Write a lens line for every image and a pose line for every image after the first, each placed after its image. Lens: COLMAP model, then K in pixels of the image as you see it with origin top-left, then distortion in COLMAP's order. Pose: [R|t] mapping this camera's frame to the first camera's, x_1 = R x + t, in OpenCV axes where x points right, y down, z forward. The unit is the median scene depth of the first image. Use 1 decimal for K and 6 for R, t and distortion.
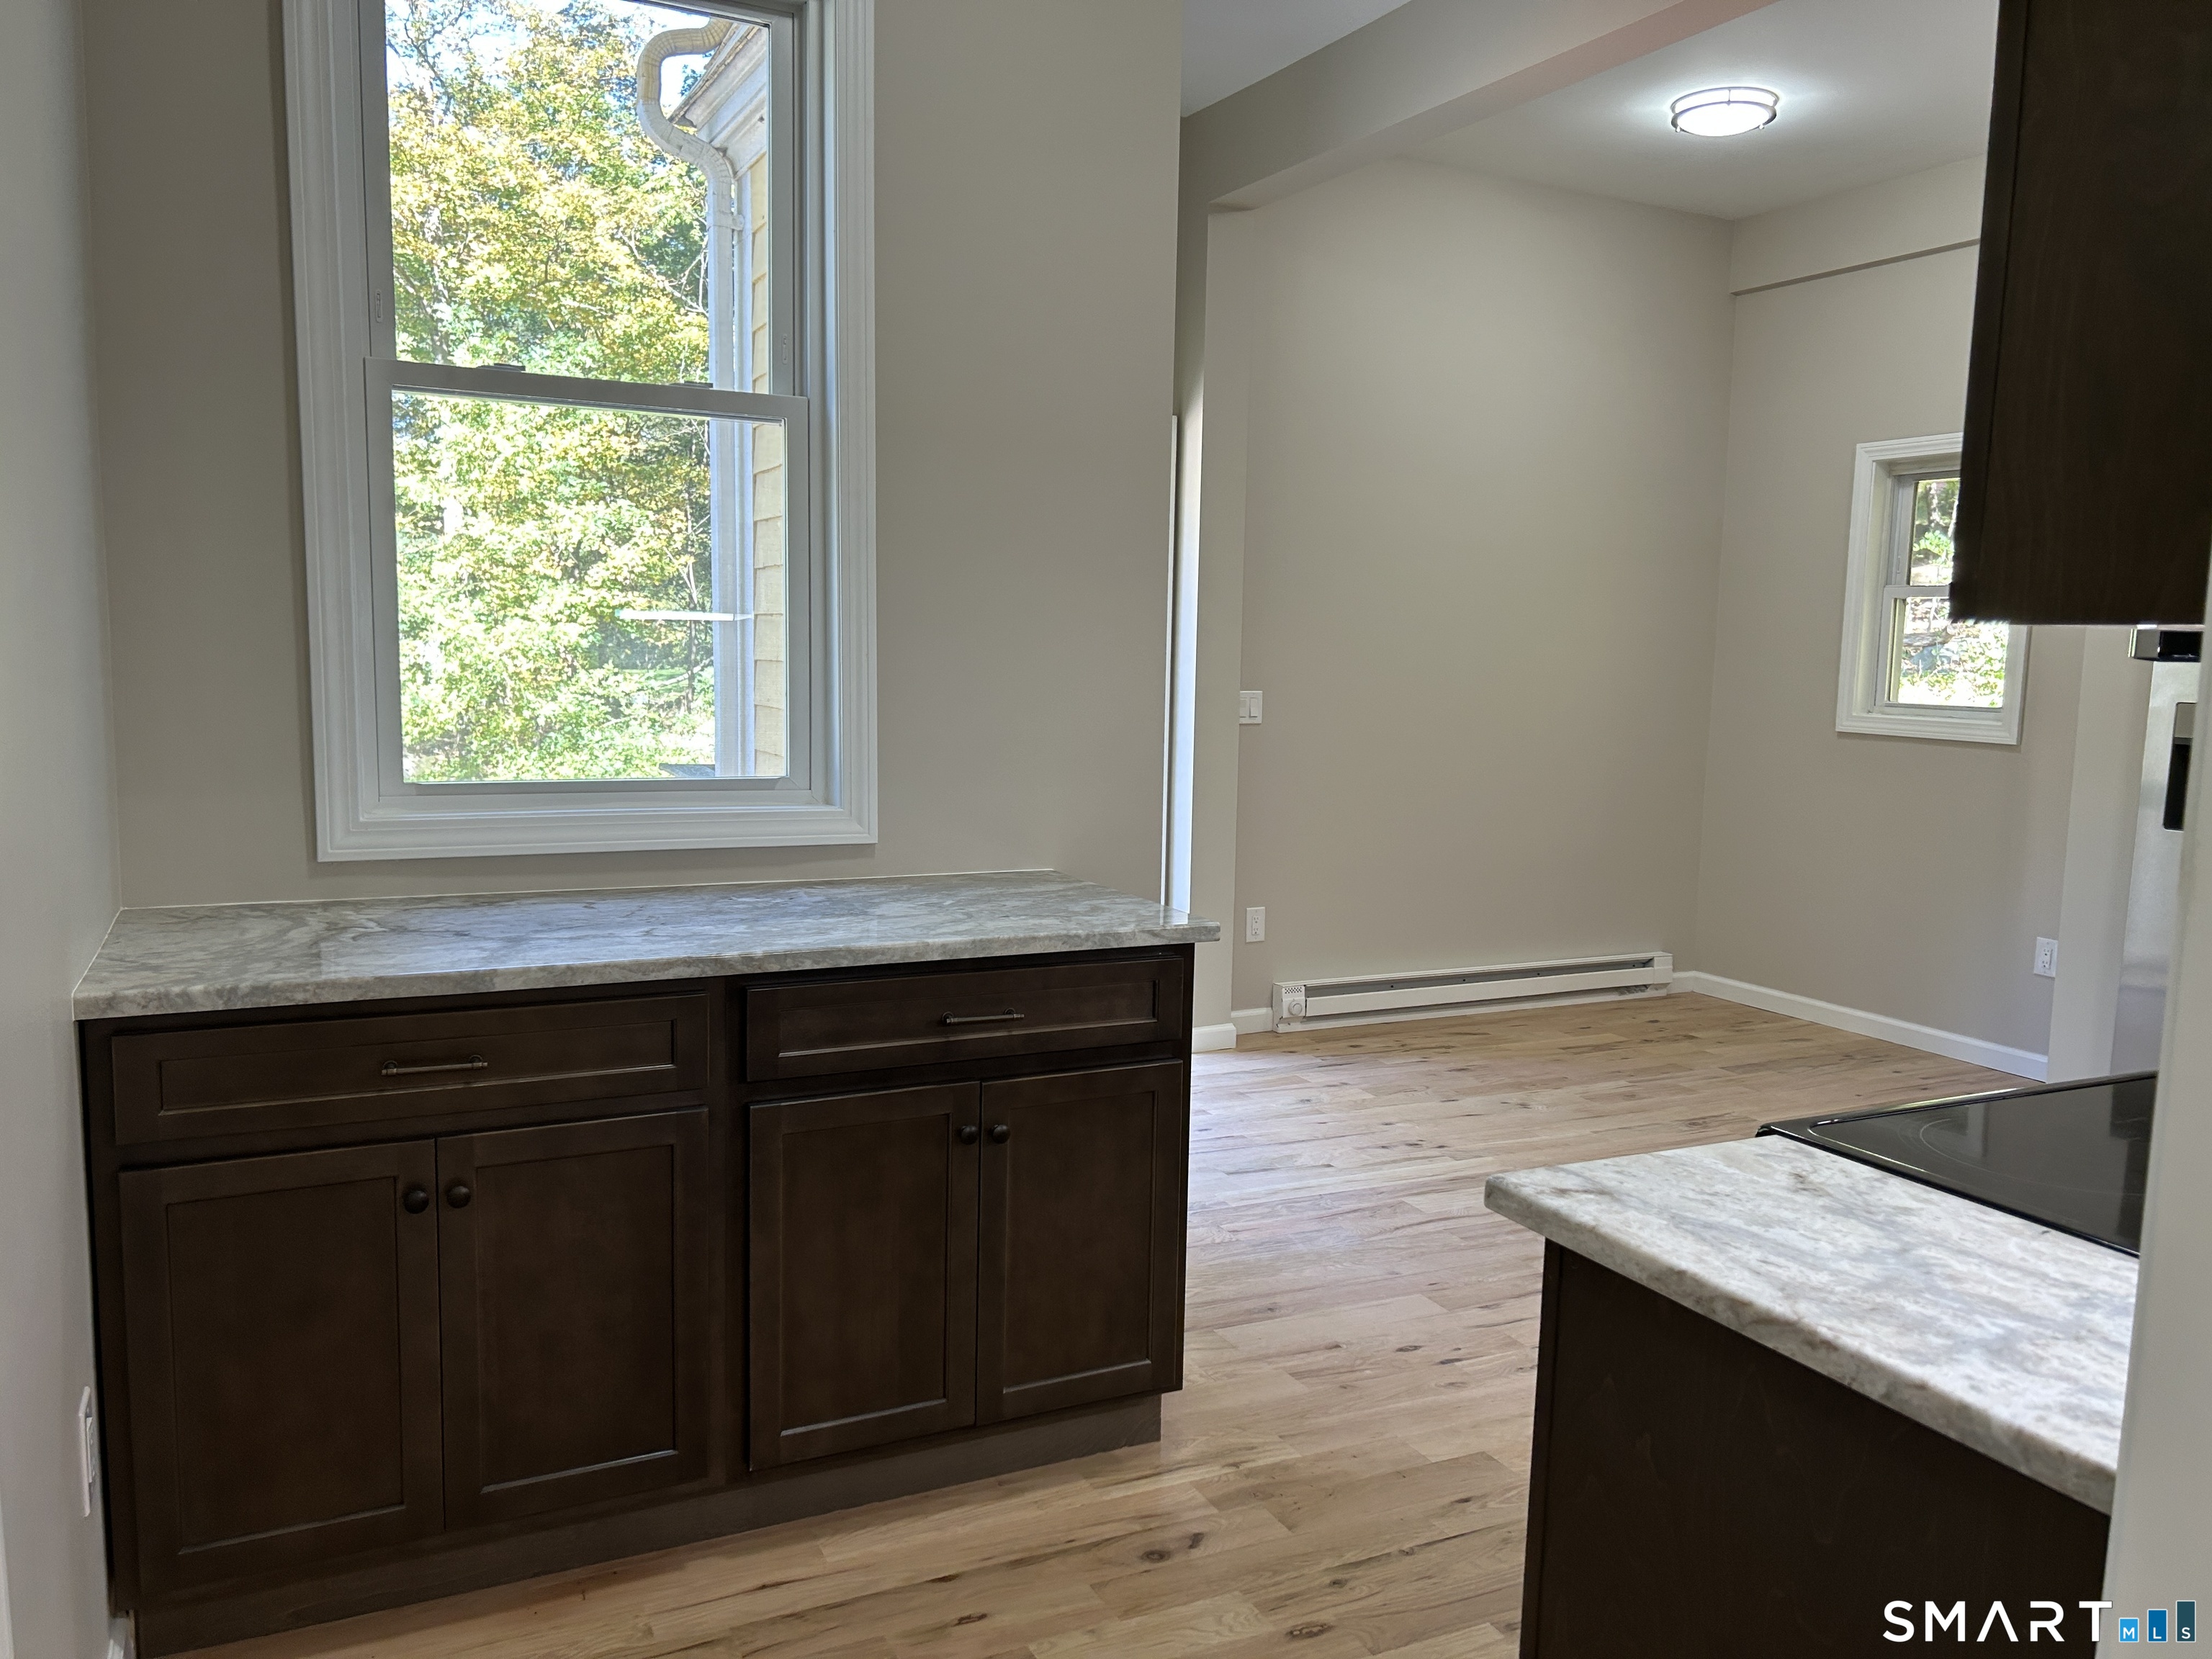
lens RADIAL K [[1662.5, 0, 1106.0], [0, 1662.5, 829.5], [0, 0, 1]] dist [0.059596, -0.070225]
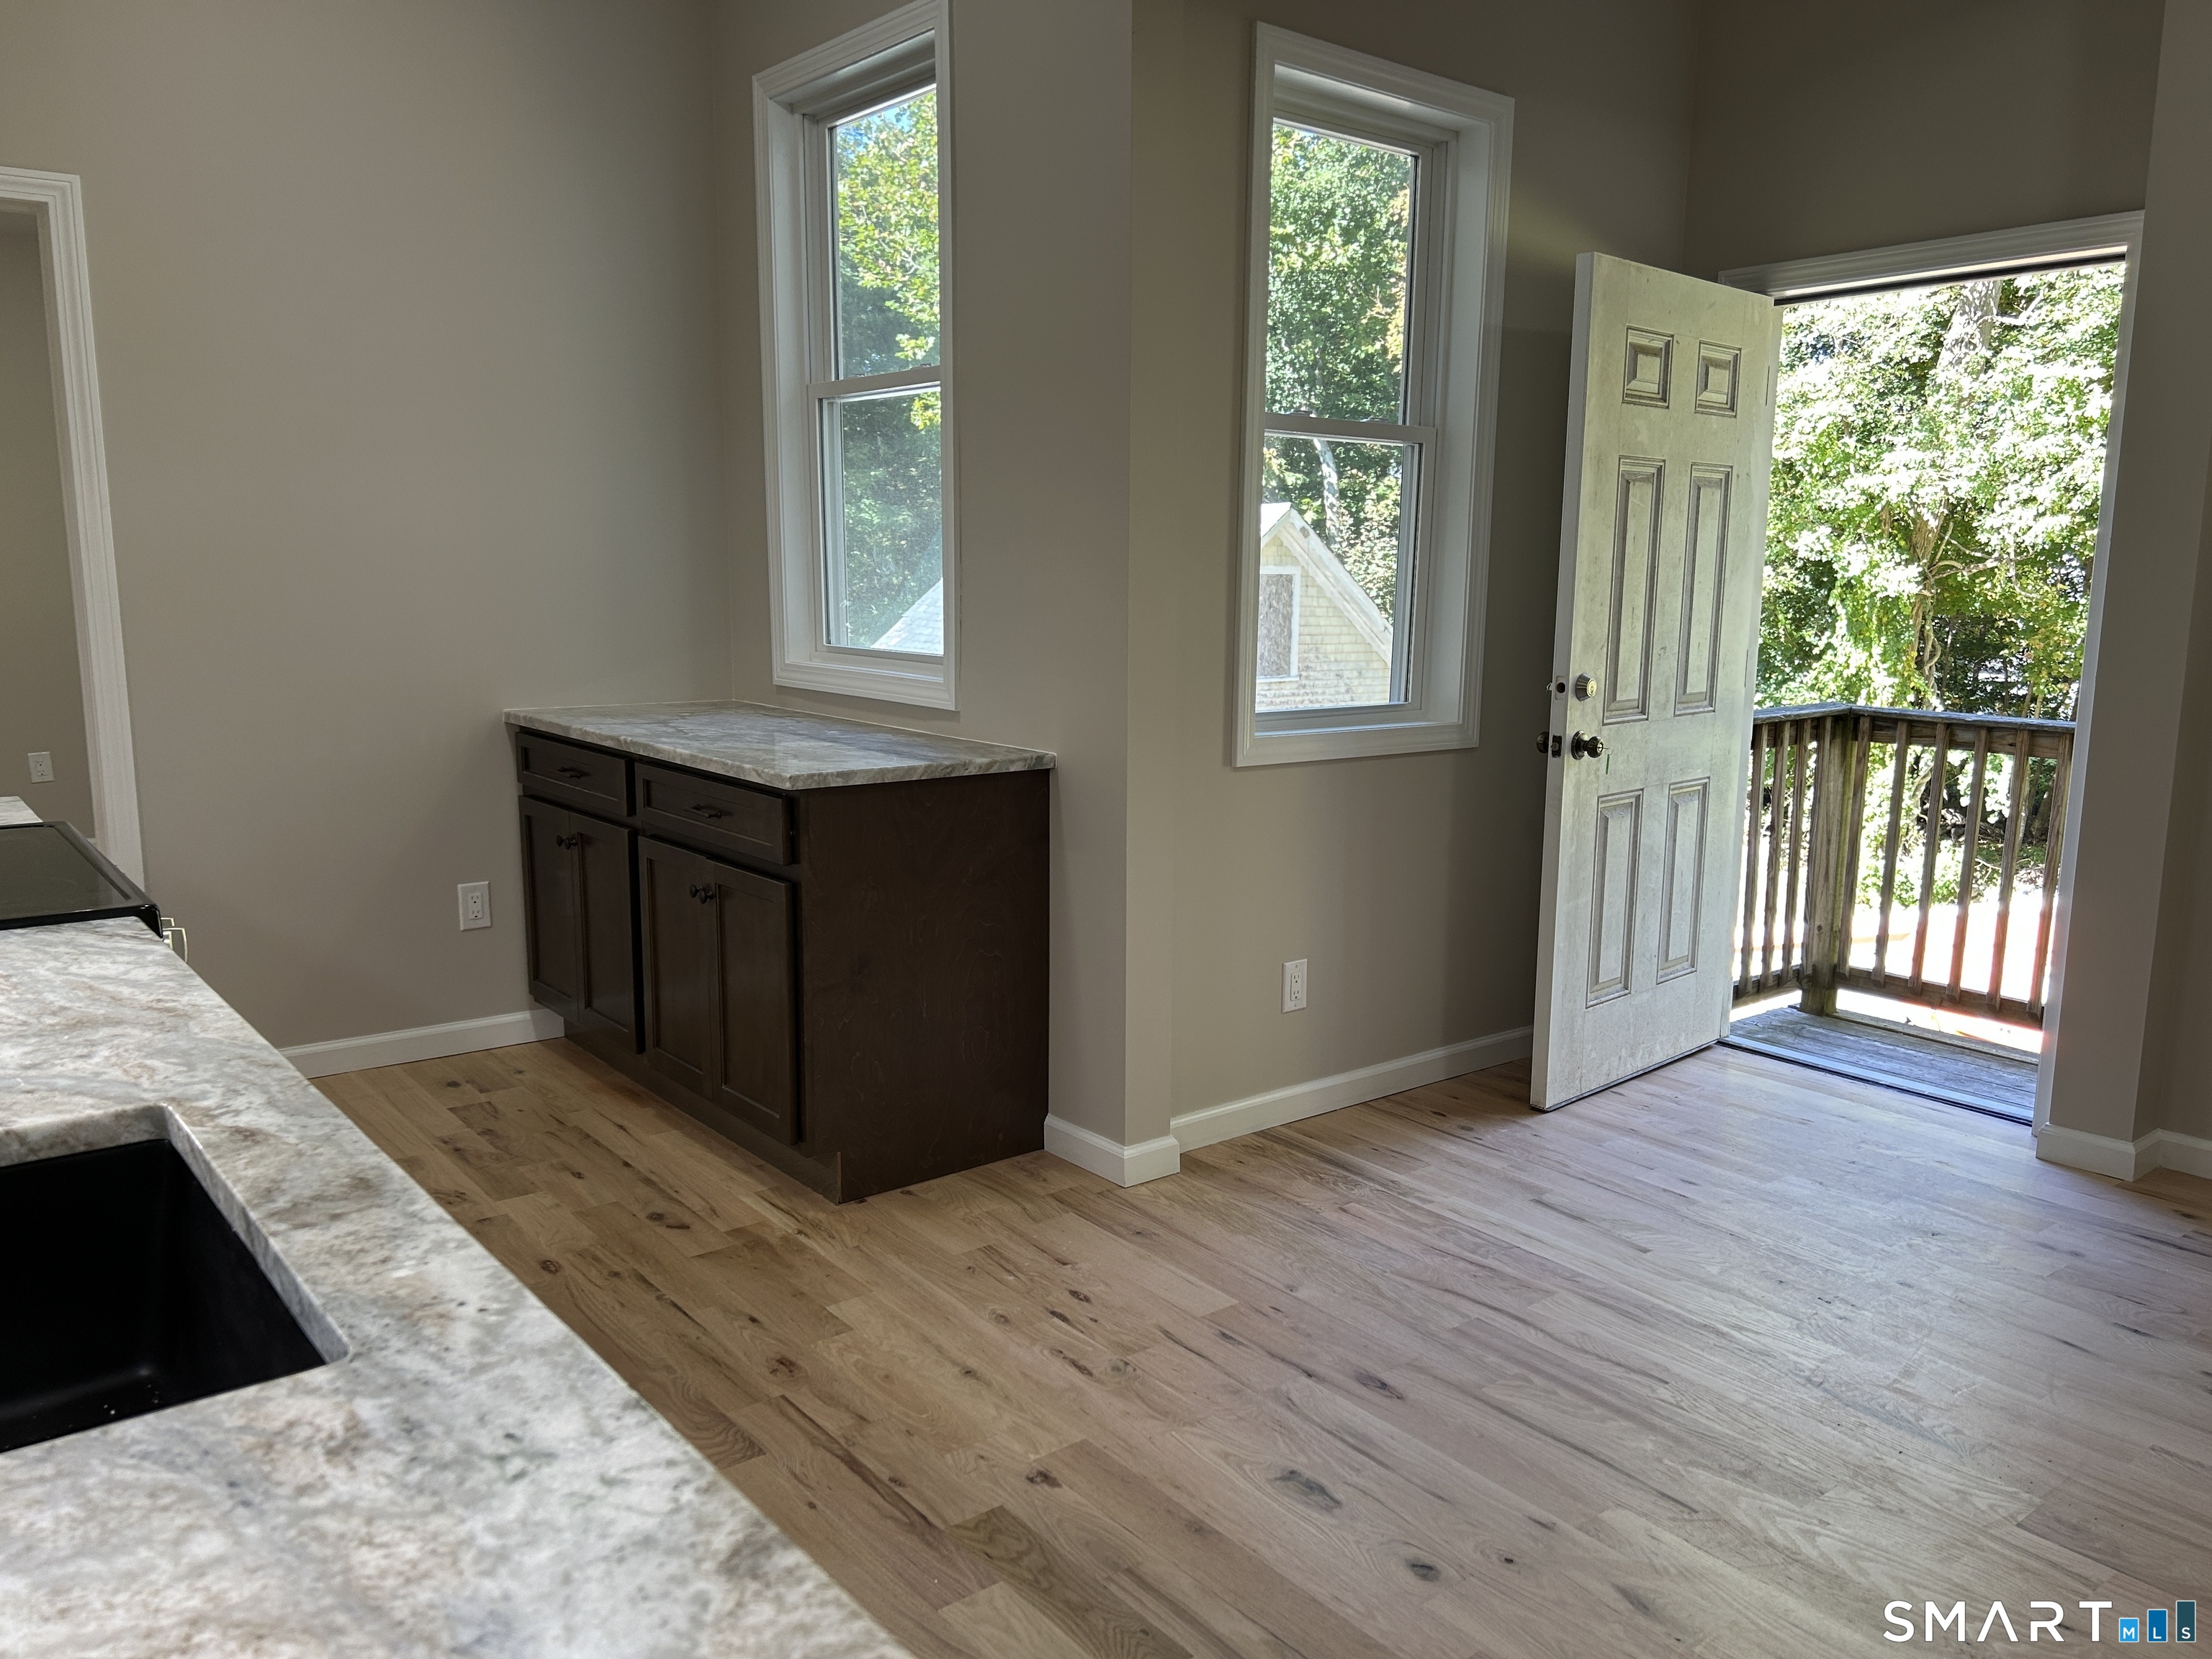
lens RADIAL K [[1662.5, 0, 1106.0], [0, 1662.5, 829.5], [0, 0, 1]] dist [0.059596, -0.070225]
pose [[0.212090, 0.138654, -0.967364, 1.137631], [-0.116287, 0.986431, 0.115892, -0.064022], [0.970307, 0.087912, 0.225336, 0.840630]]
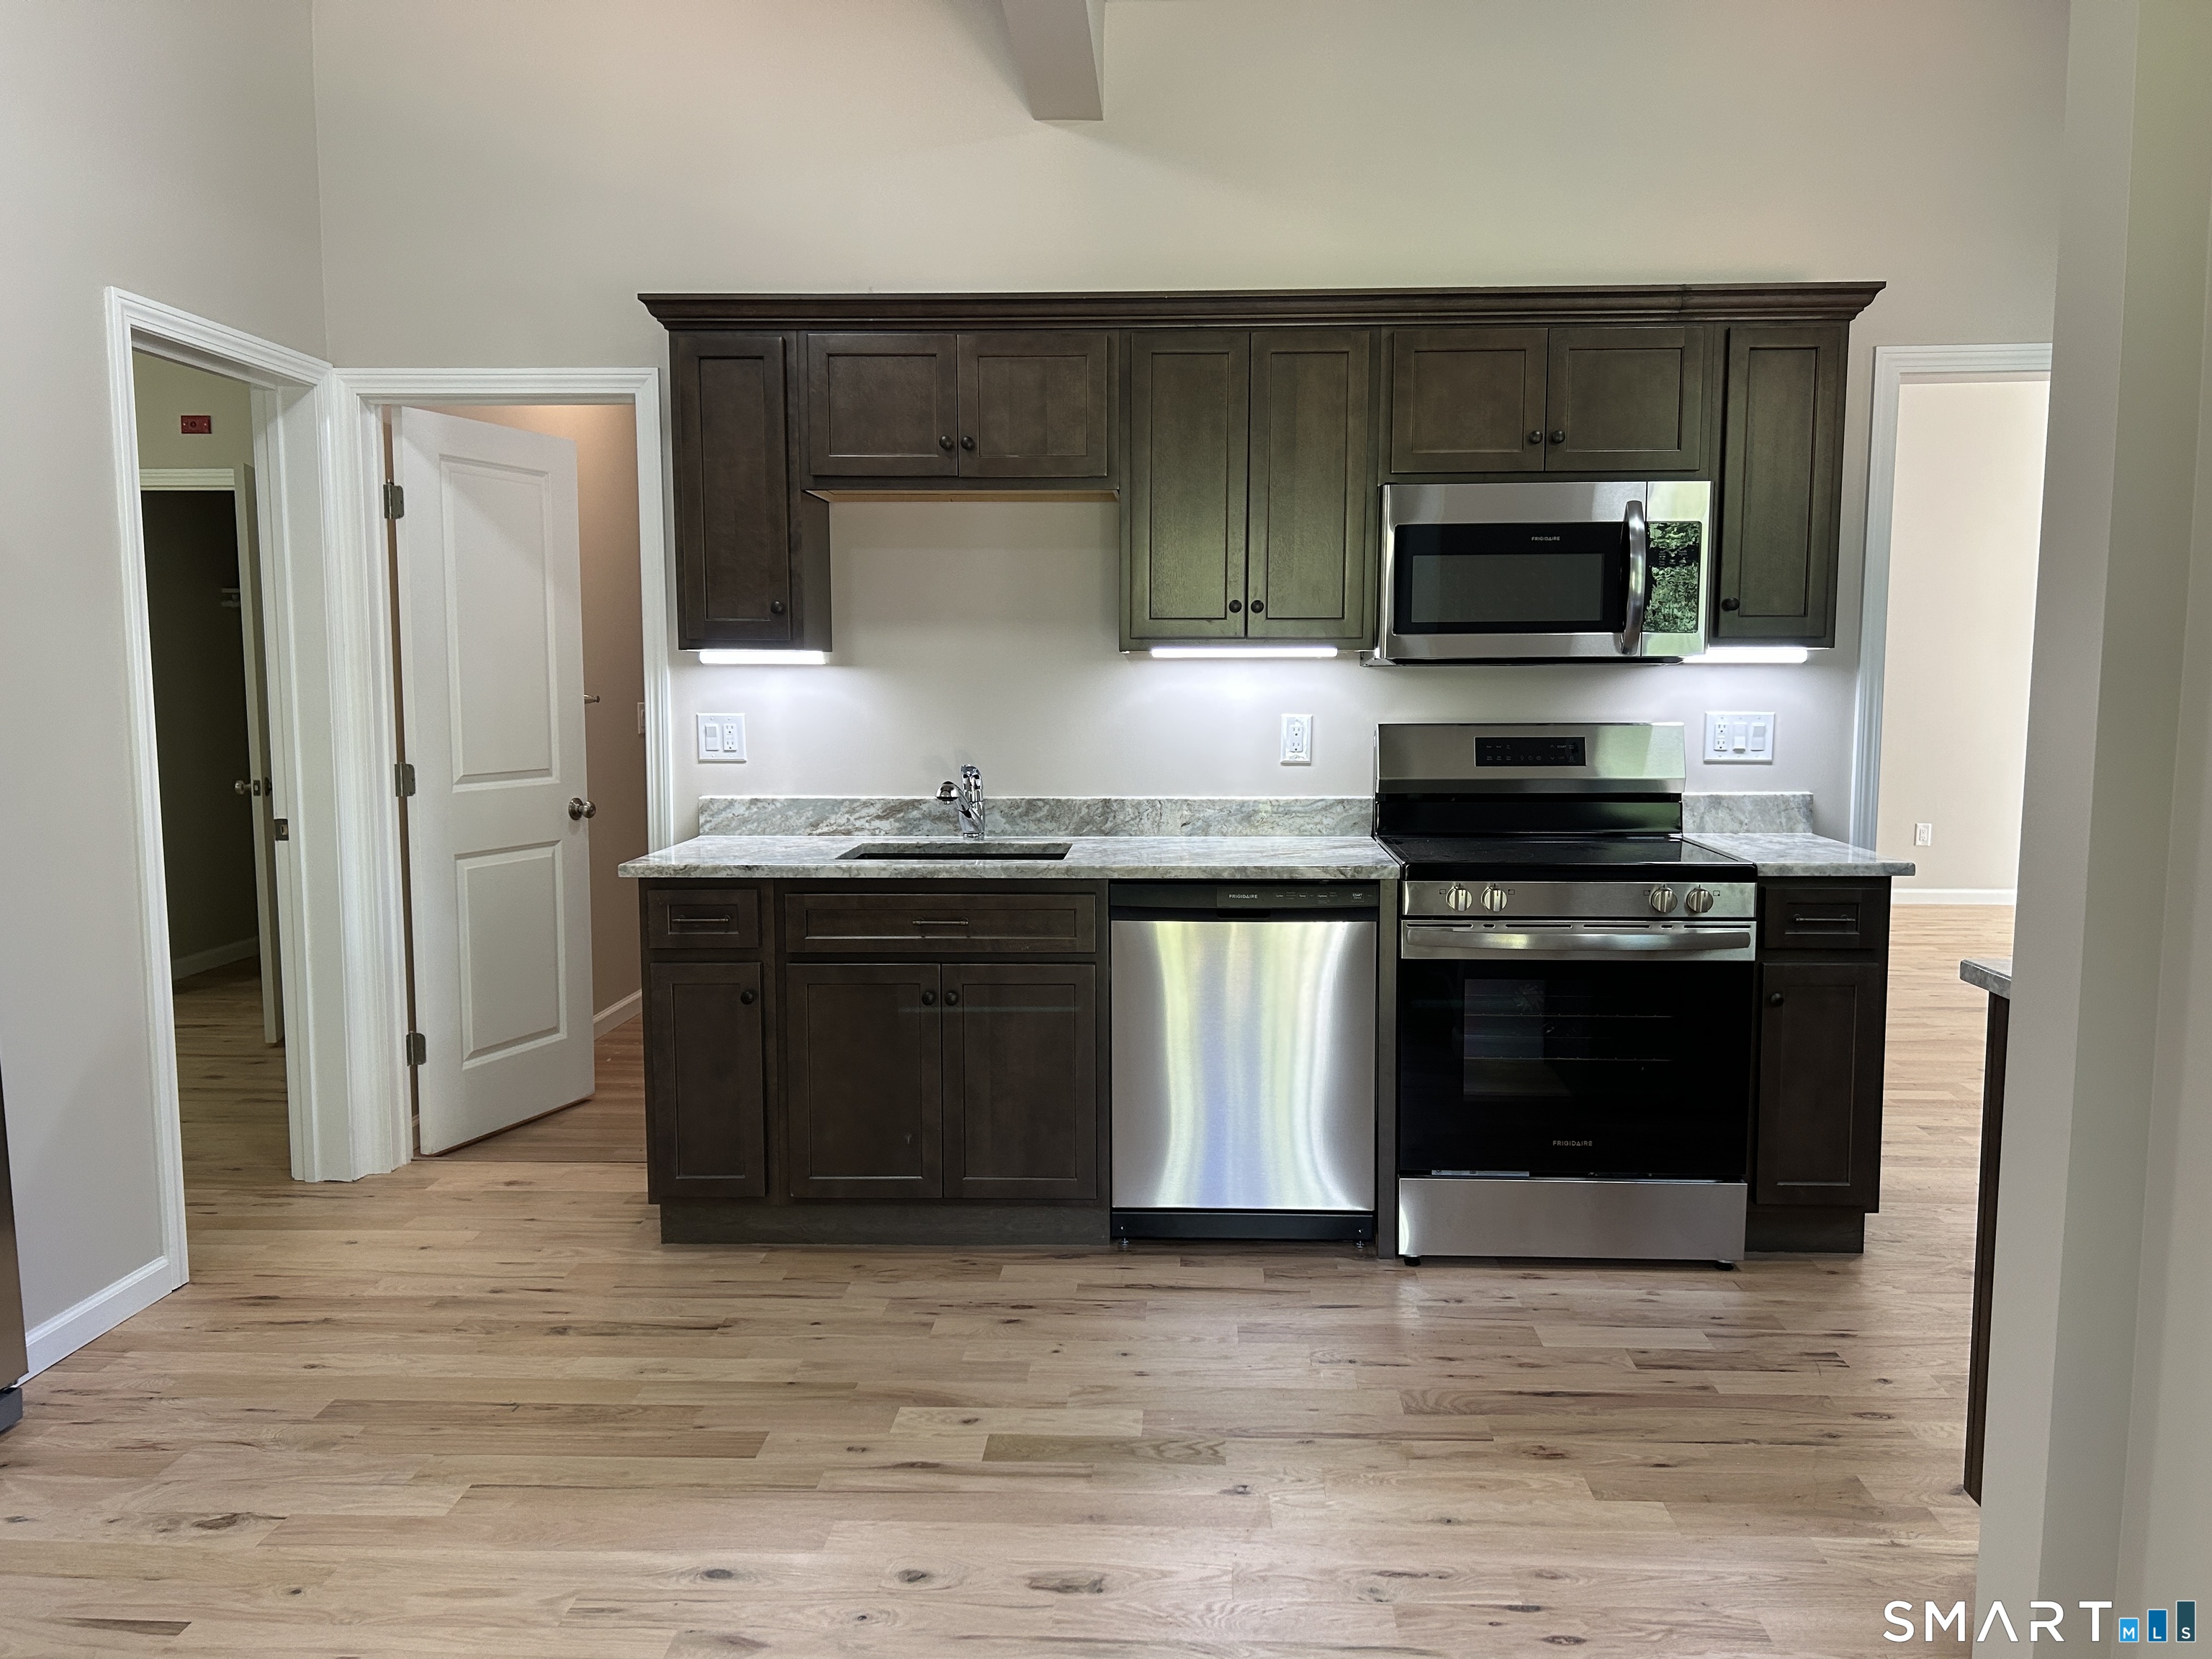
lens RADIAL K [[1662.5, 0, 1106.0], [0, 1662.5, 829.5], [0, 0, 1]] dist [0.059596, -0.070225]
pose [[-0.871960, -0.068614, 0.484745, 0.030516], [0.037932, 0.977685, 0.206621, -0.193926], [-0.488106, 0.198553, -0.849900, 1.759295]]
